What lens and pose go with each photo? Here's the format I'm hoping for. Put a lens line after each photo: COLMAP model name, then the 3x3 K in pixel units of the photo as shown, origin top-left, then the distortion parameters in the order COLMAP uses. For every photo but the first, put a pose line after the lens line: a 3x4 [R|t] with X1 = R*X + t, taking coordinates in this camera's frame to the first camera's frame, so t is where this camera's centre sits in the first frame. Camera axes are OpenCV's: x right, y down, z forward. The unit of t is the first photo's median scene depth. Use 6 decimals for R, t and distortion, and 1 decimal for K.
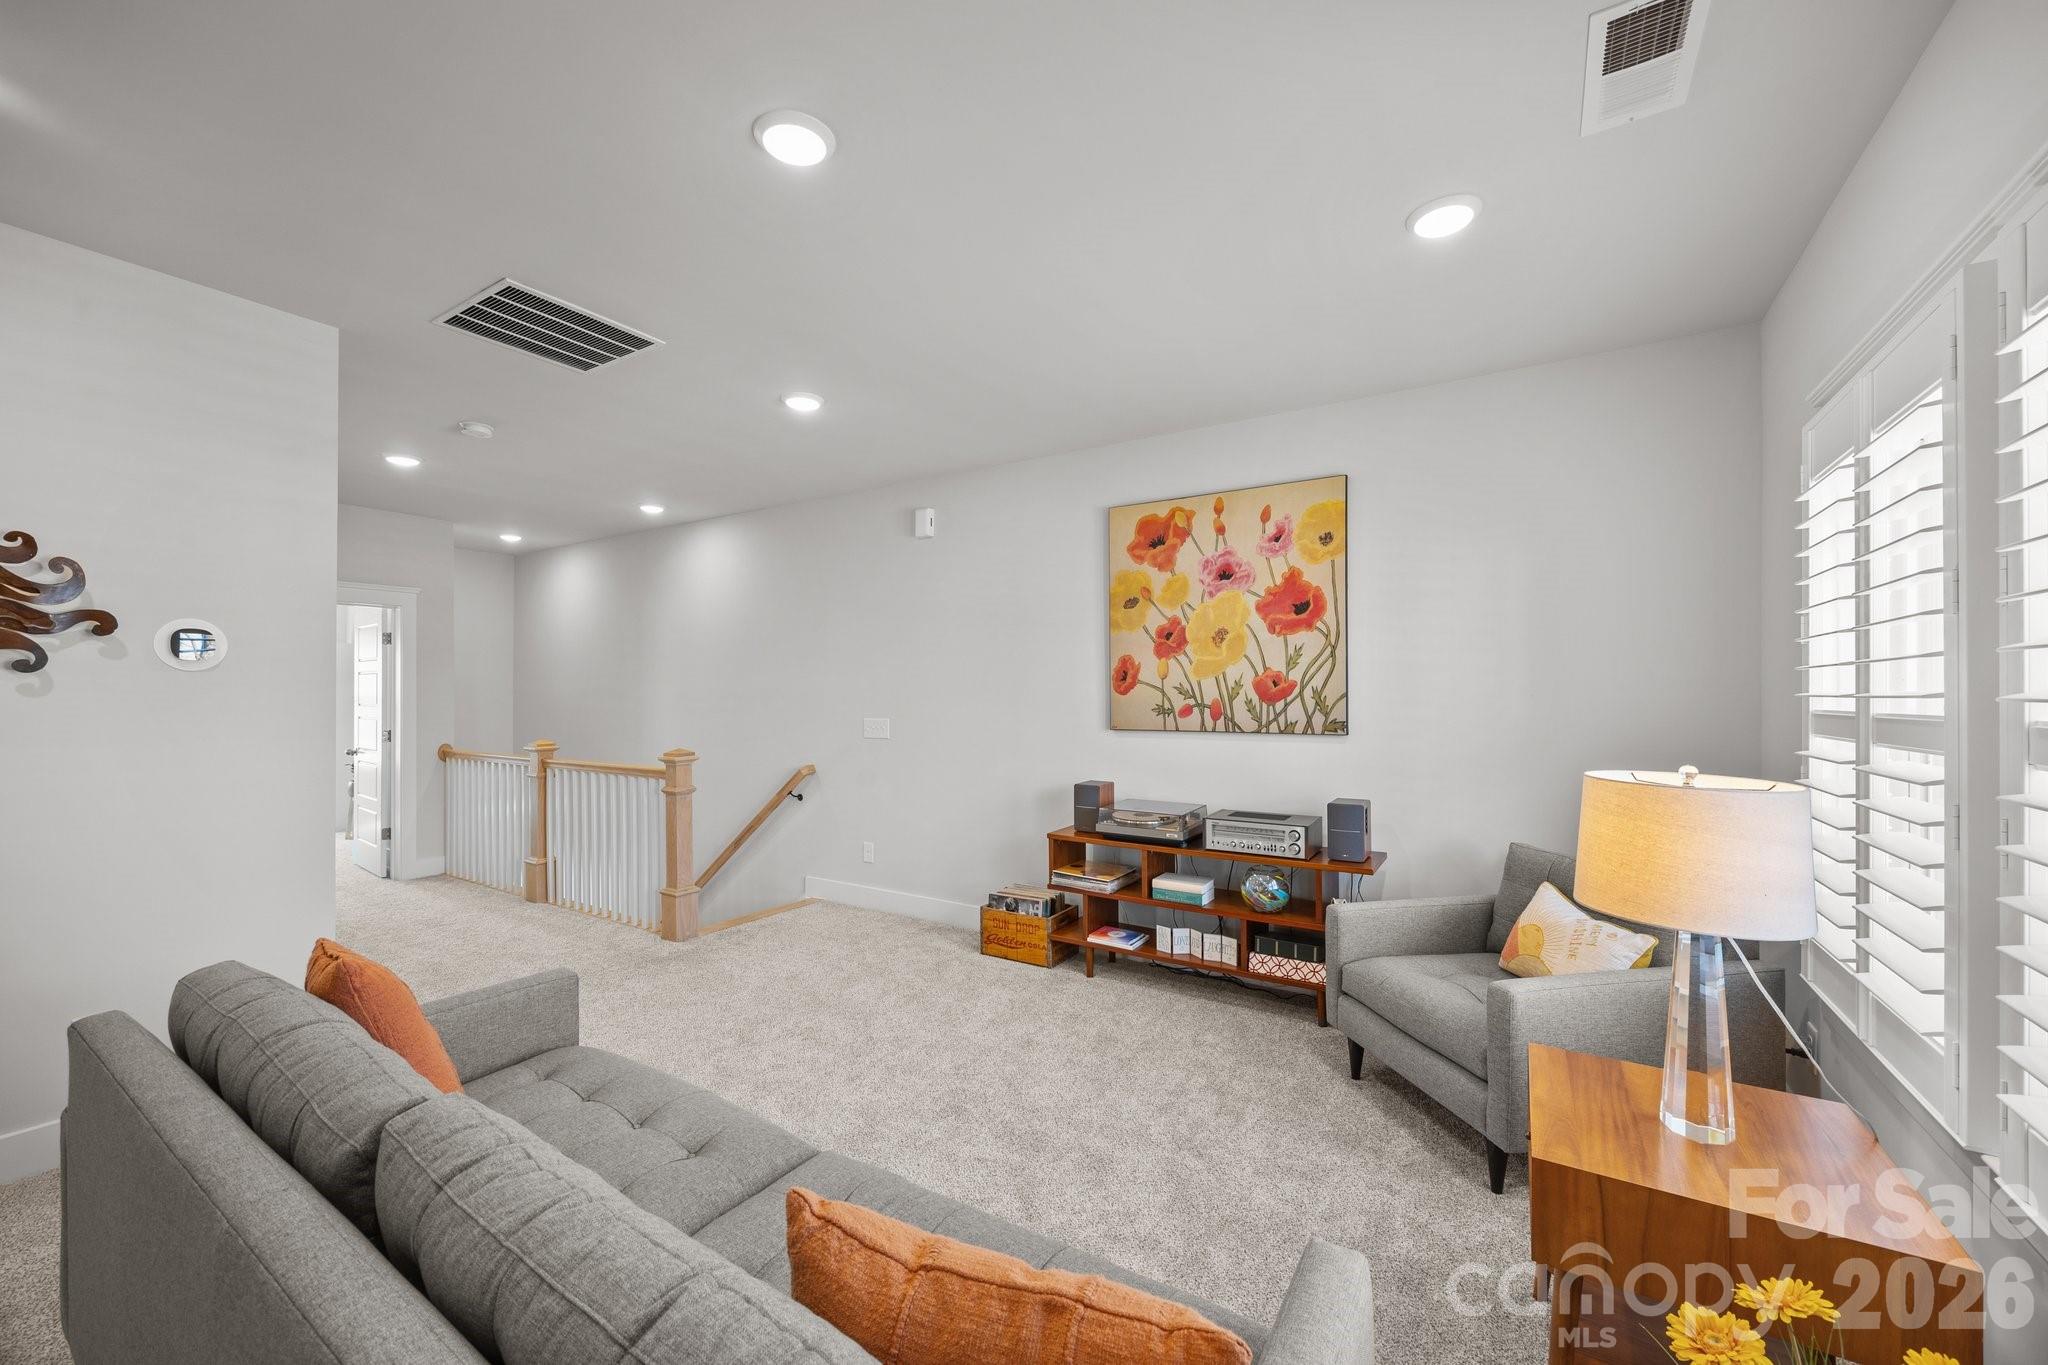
lens RADIAL K [[784.0, 0, 1030.3], [0, 784.0, 690.0], [0, 0, 1]] dist [-0.000573, -0.000127]
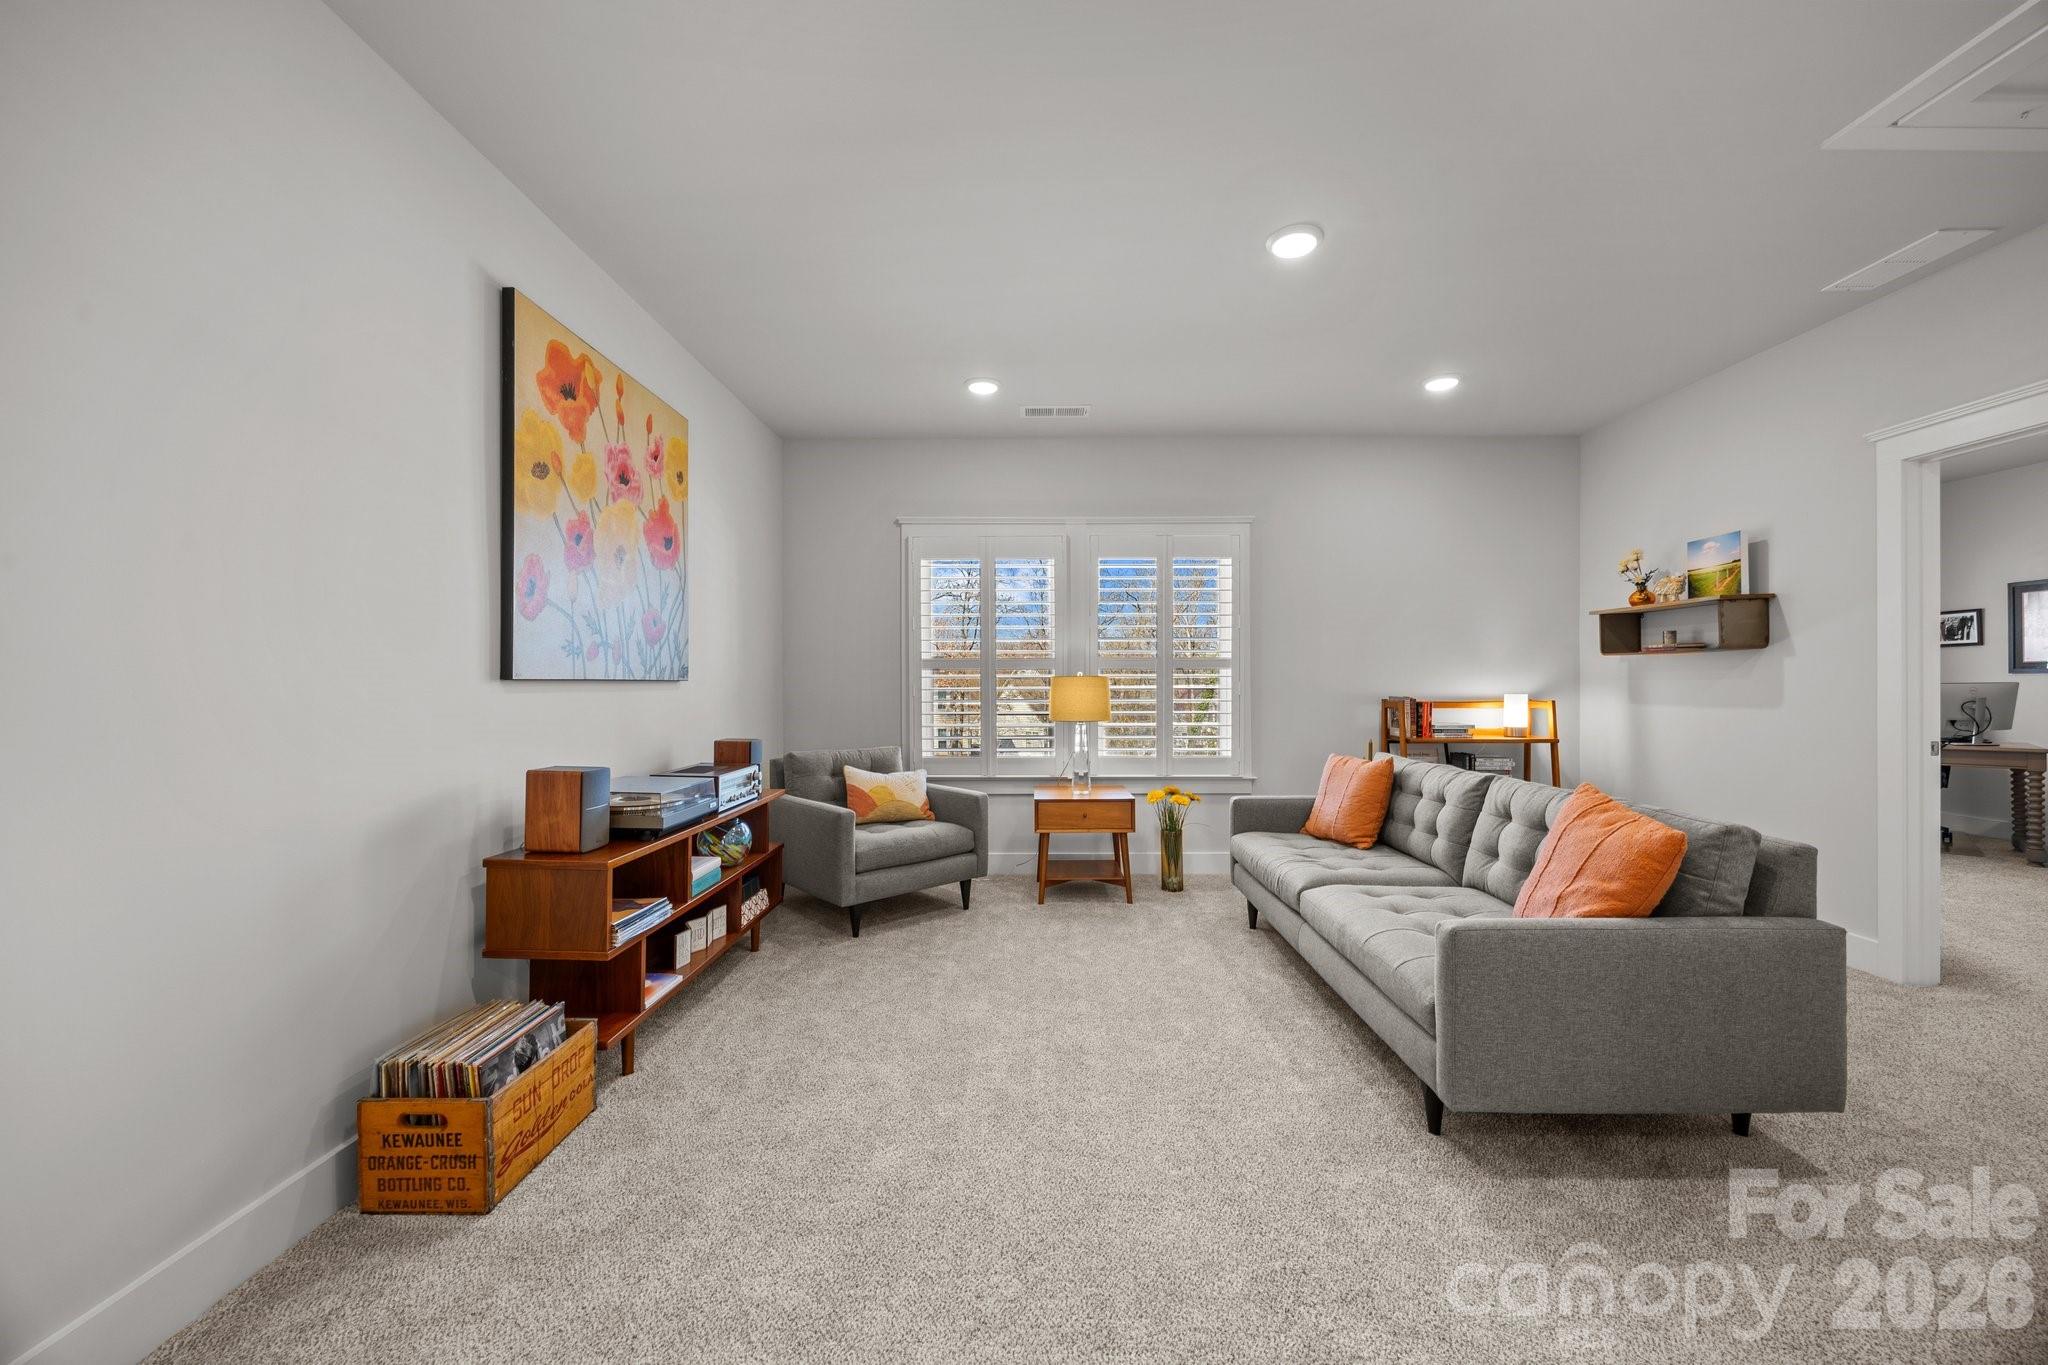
lens RADIAL K [[784.0, 0, 1026.3], [0, 784.0, 688.5], [0, 0, 1]] dist [-0.000573, -0.000127]
pose [[-0.524614, 0.001758, 0.851338, -0.607314], [0.007563, 0.999968, 0.002596, 0.061308], [-0.851306, 0.007800, -0.524611, 1.041829]]
